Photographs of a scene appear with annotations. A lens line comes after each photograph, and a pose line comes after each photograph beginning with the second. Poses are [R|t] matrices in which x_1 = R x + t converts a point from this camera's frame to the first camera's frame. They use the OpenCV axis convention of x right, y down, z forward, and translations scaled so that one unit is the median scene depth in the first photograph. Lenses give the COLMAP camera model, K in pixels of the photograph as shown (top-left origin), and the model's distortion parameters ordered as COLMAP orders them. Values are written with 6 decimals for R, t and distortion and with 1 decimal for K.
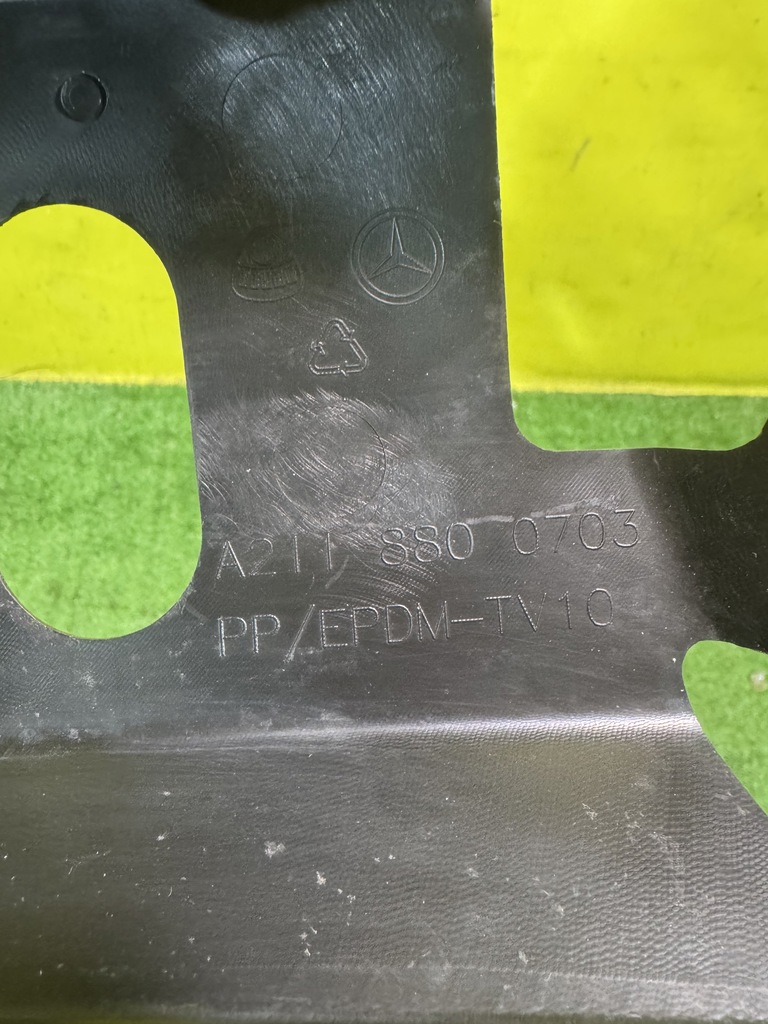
lens RADIAL K [[723.2, 0, 365.6], [0, 723.2, 438.8], [0, 0, 1]] dist [0.015256, -0.023322]
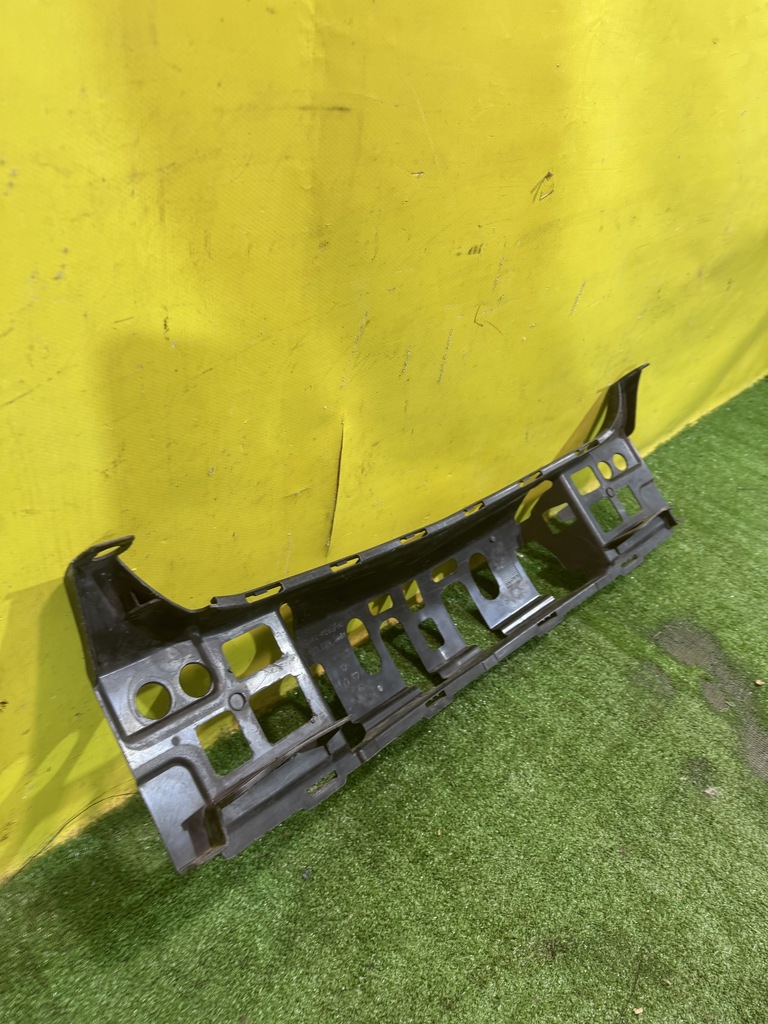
lens RADIAL K [[723.2, 0, 380.7], [0, 723.2, 514.2], [0, 0, 1]] dist [0.015256, -0.023322]
pose [[0.745677, -0.418195, 0.518727, -0.541153], [0.503936, 0.863272, -0.028450, -0.199634], [-0.435905, 0.282620, 0.854466, 0.248884]]
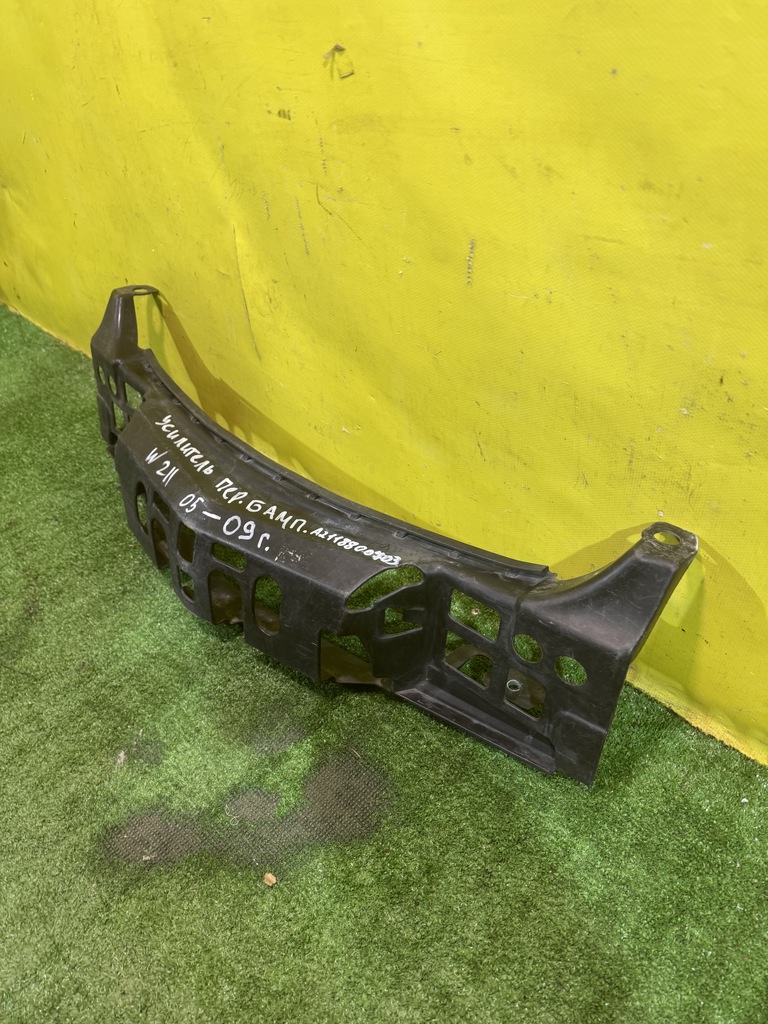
lens RADIAL K [[723.2, 0, 383.9], [0, 723.2, 507.0], [0, 0, 1]] dist [0.015256, -0.023322]
pose [[0.671614, 0.360100, -0.647505, 0.716017], [-0.503465, 0.862981, -0.042276, -0.073044], [0.543561, 0.354389, 0.760888, 0.385499]]
